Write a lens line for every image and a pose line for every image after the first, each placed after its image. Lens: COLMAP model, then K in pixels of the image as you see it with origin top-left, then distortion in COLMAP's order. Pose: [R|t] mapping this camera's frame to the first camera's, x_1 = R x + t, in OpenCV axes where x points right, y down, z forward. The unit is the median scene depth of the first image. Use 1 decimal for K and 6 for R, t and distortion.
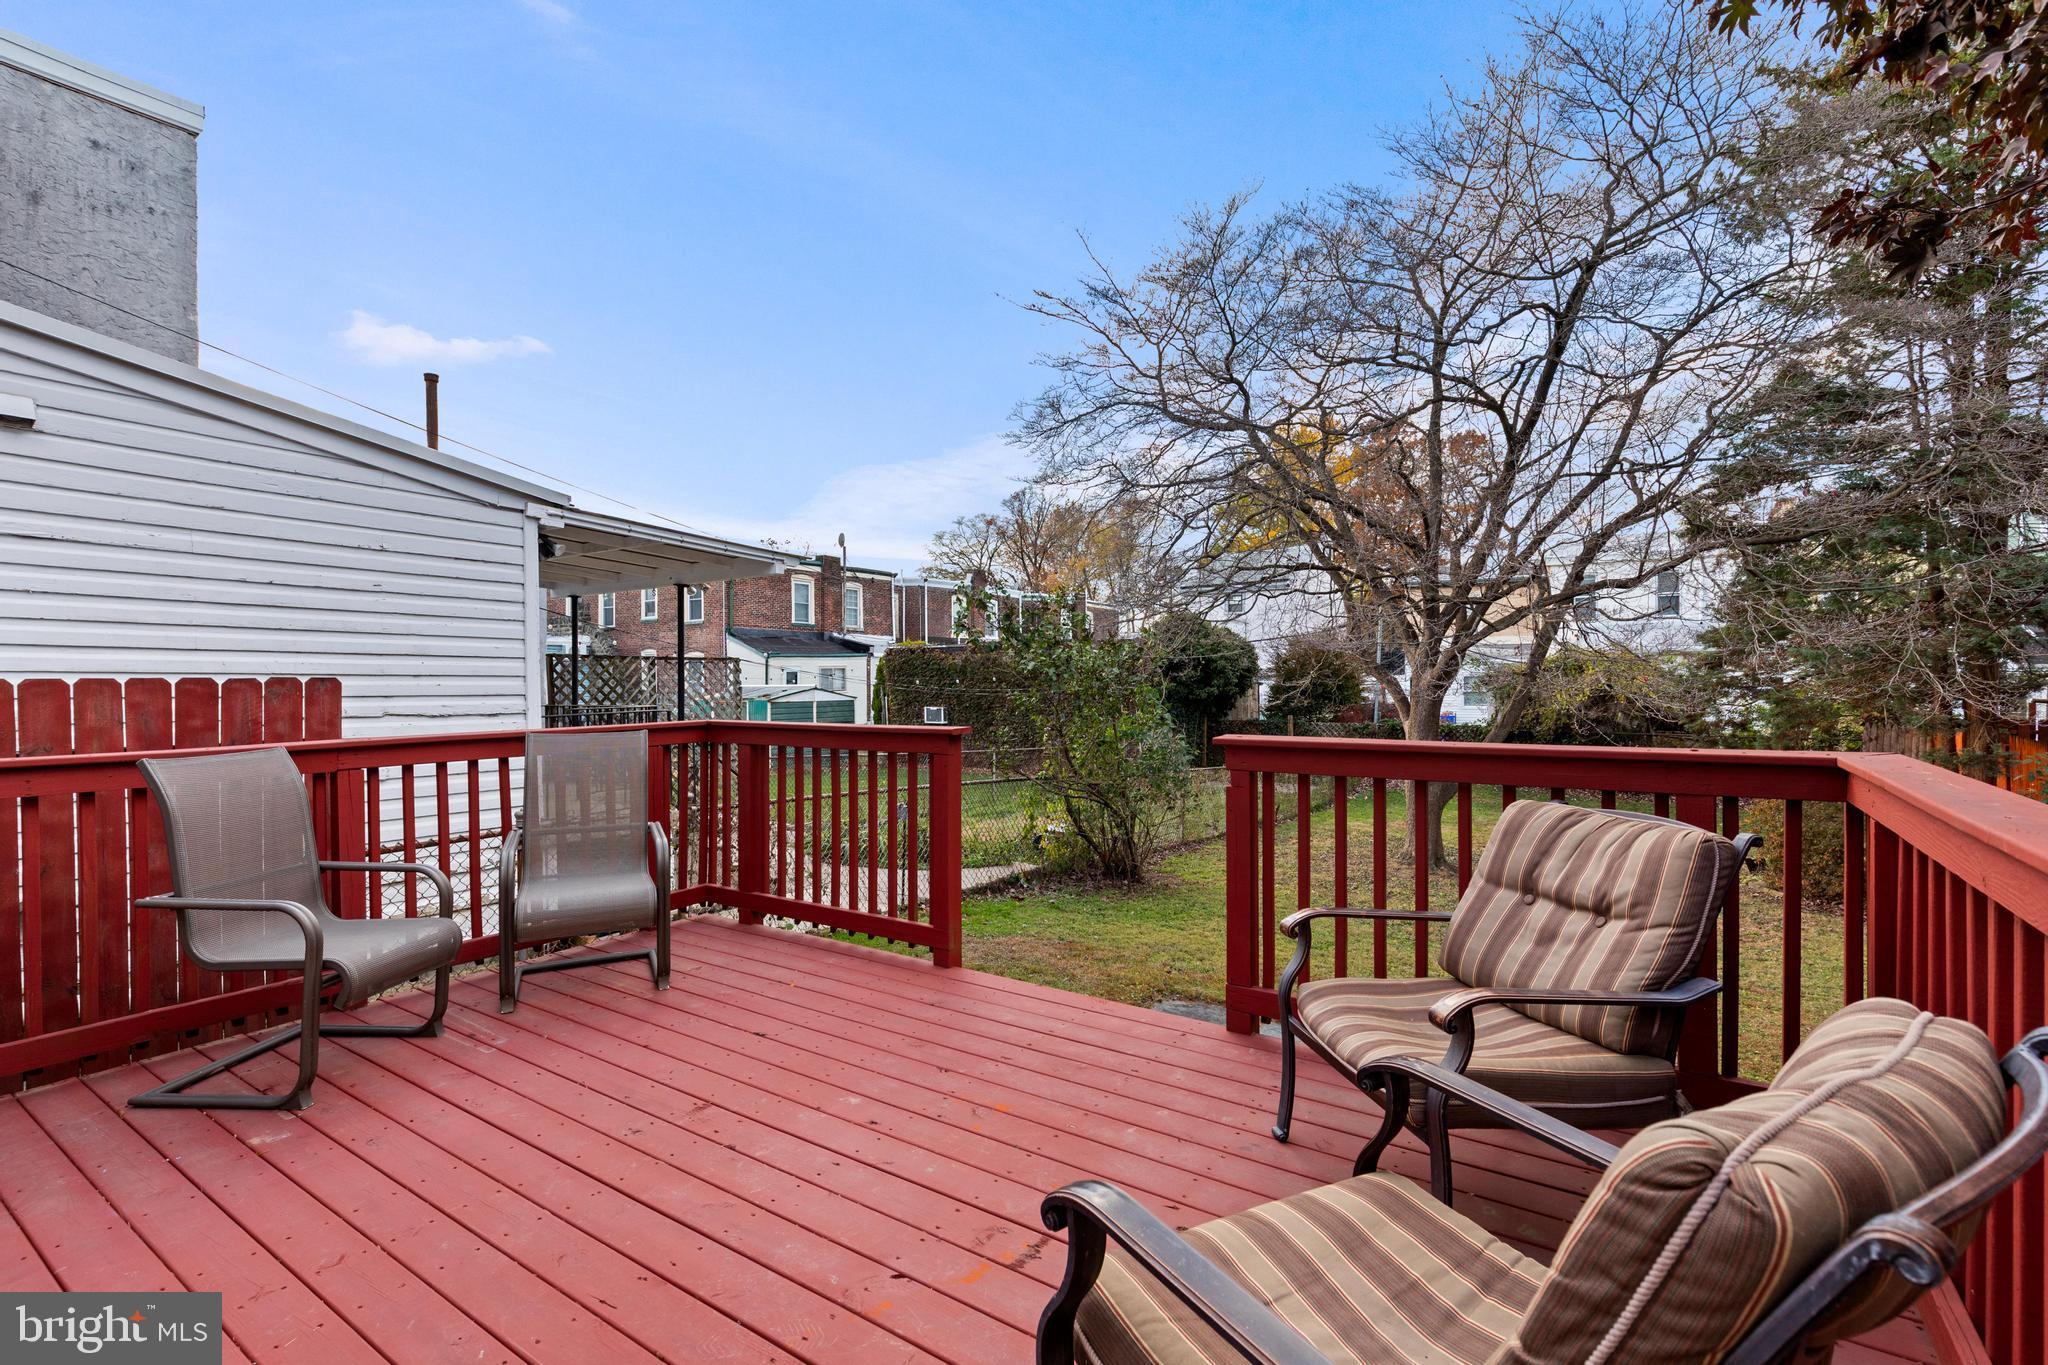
lens RADIAL K [[927.5, 0, 1034.6], [0, 927.5, 685.8], [0, 0, 1]] dist [0.005801, -0.000248]
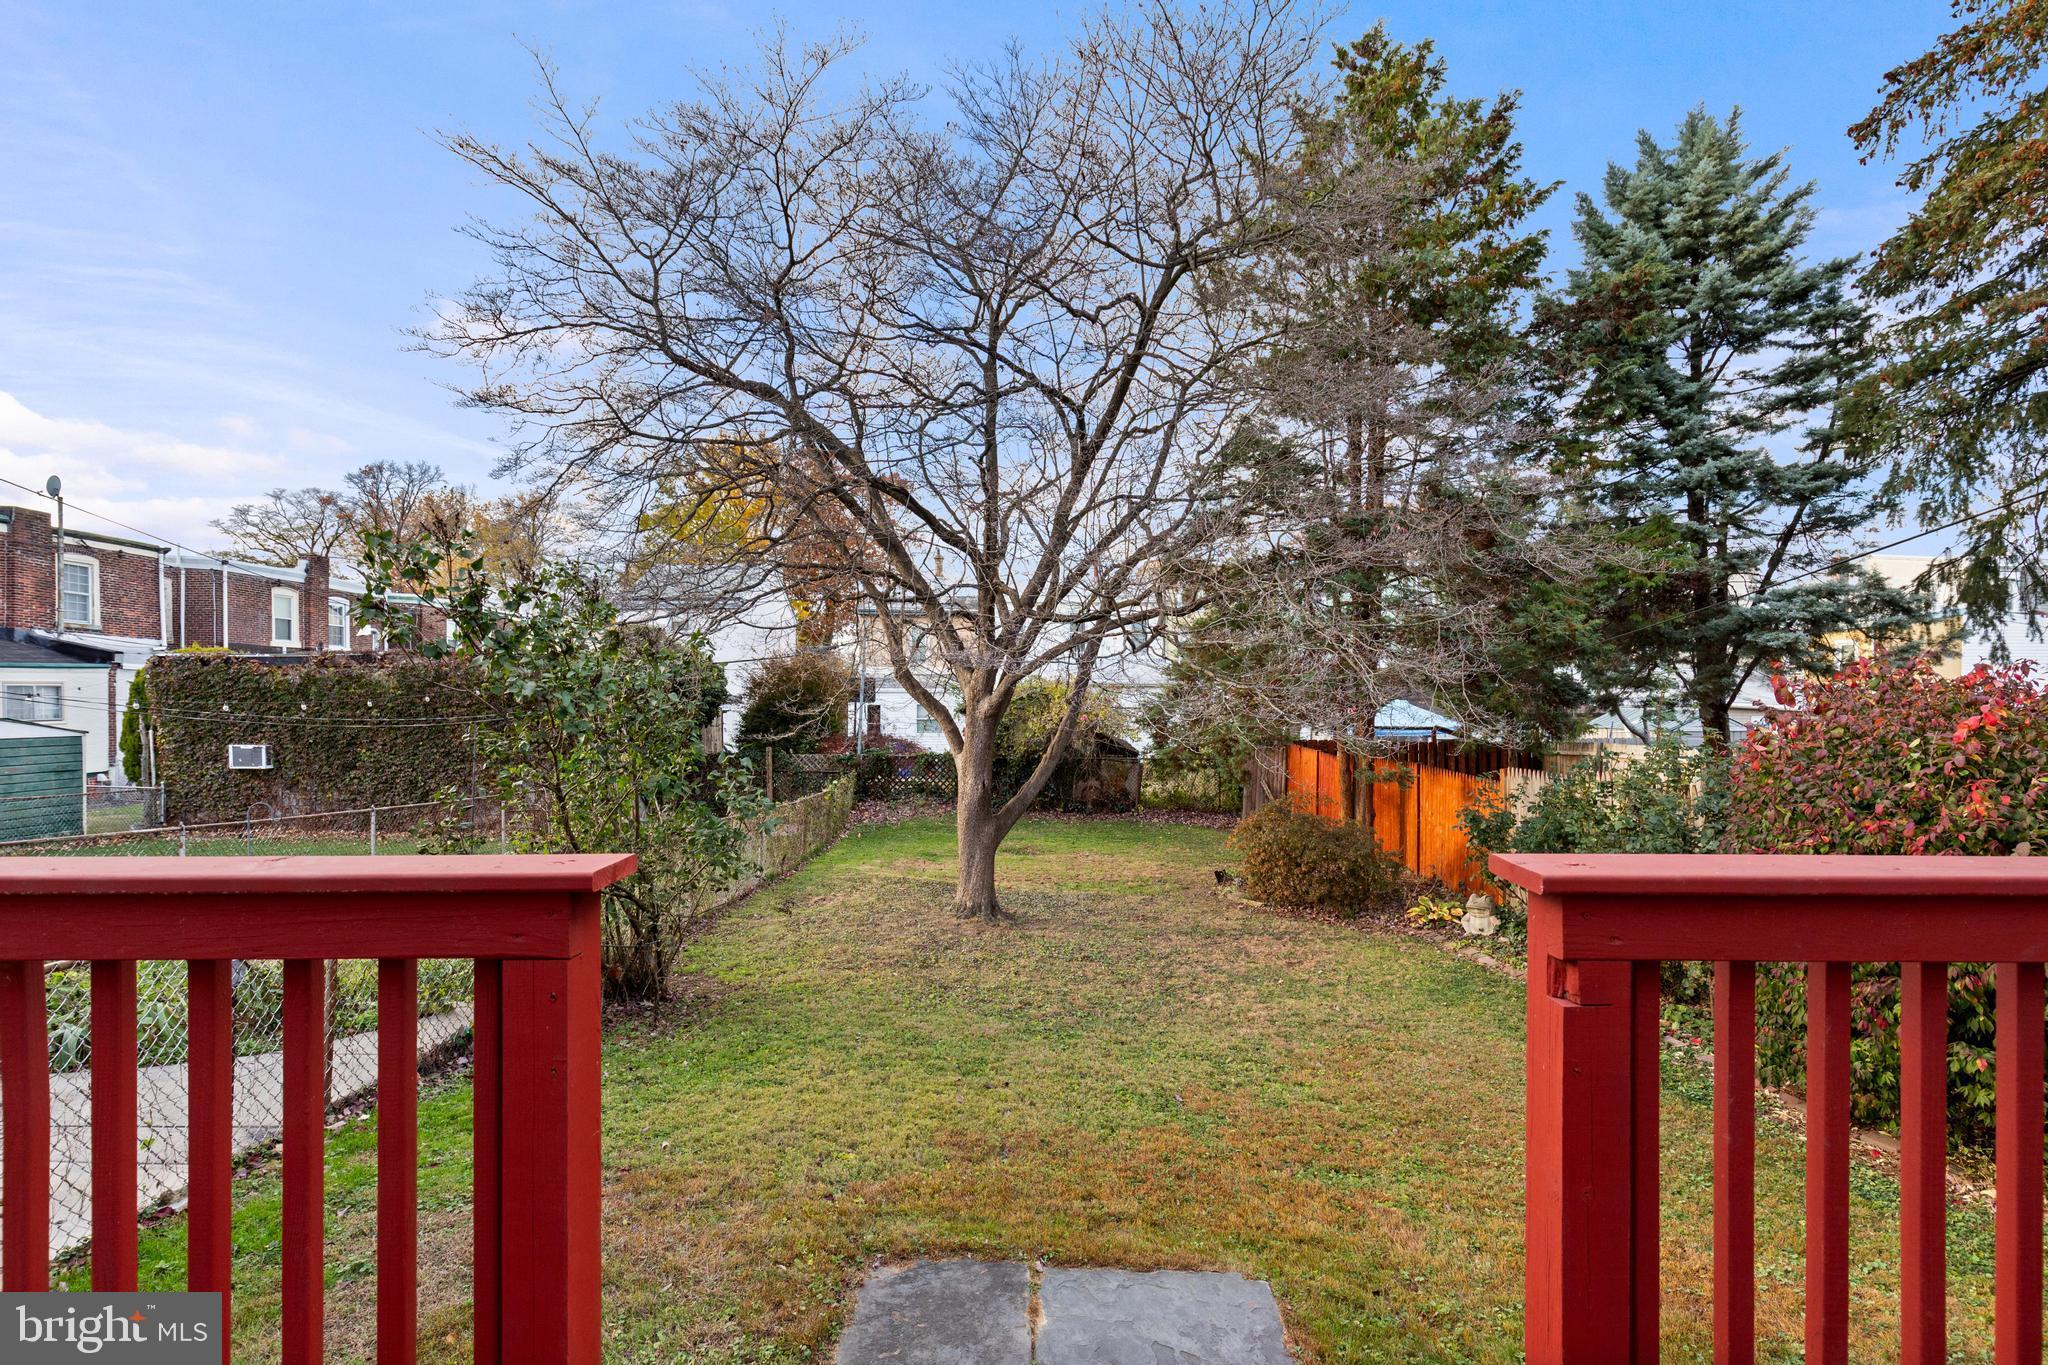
lens RADIAL K [[927.5, 0, 1017.7], [0, 927.5, 712.2], [0, 0, 1]] dist [0.005801, -0.000248]
pose [[0.827142, 0.000942, 0.561993, -0.022672], [-0.000784, 1.000000, -0.000522, -0.000837], [-0.561993, -0.000009, 0.827142, 0.108279]]
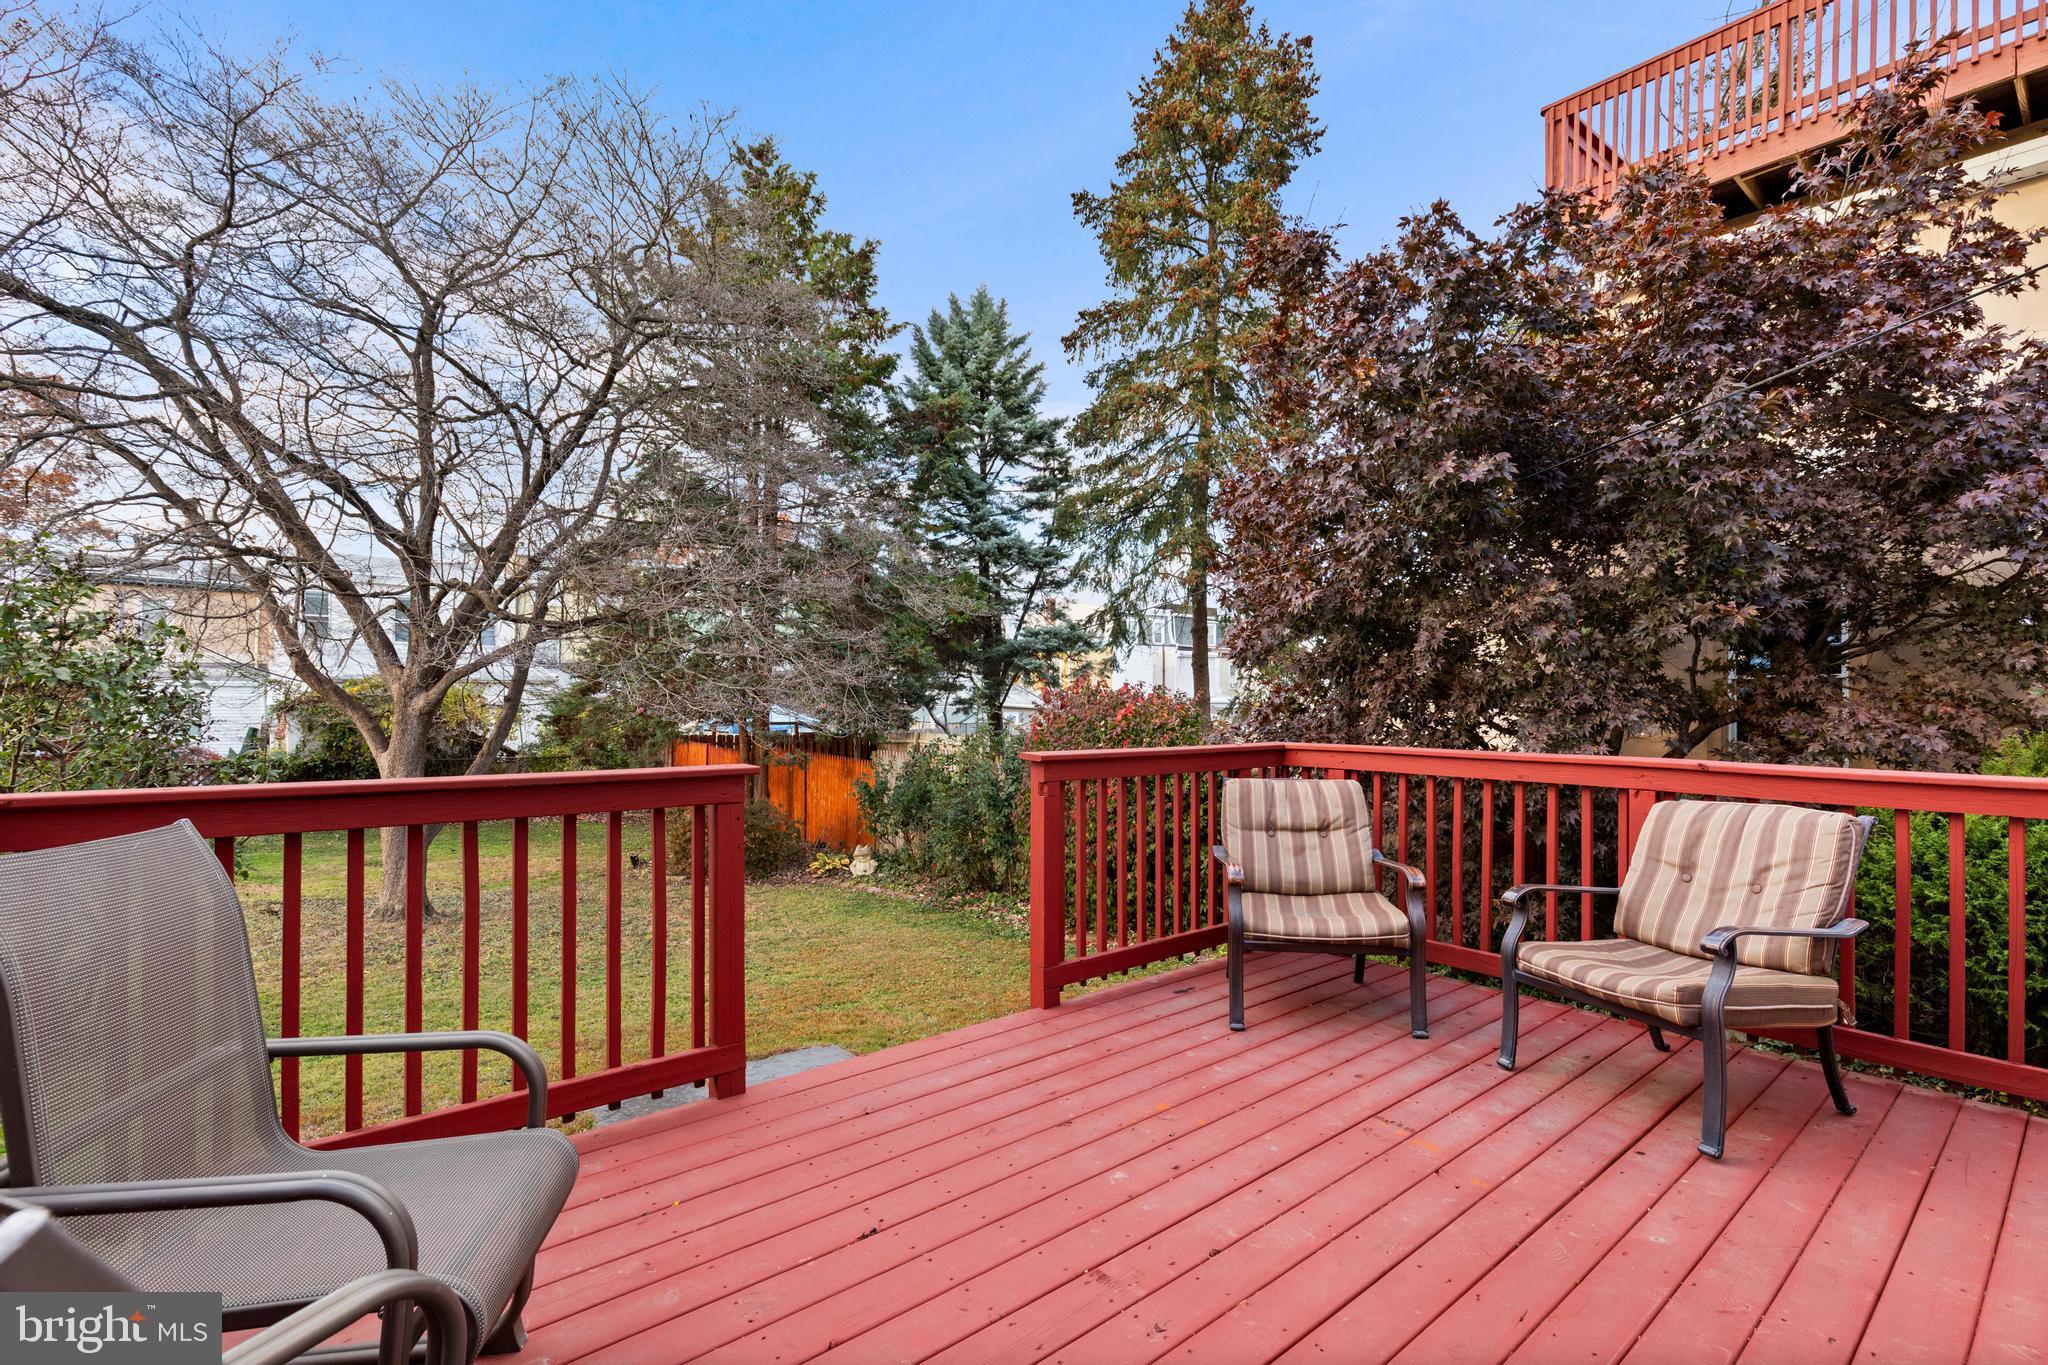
lens RADIAL K [[927.5, 0, 1017.0], [0, 927.5, 703.9], [0, 0, 1]] dist [0.005801, -0.000248]
pose [[0.277157, 0.006118, 0.960805, -0.120498], [0.002339, 0.999972, -0.007042, 0.000010], [-0.960822, 0.004199, 0.277135, 0.094142]]
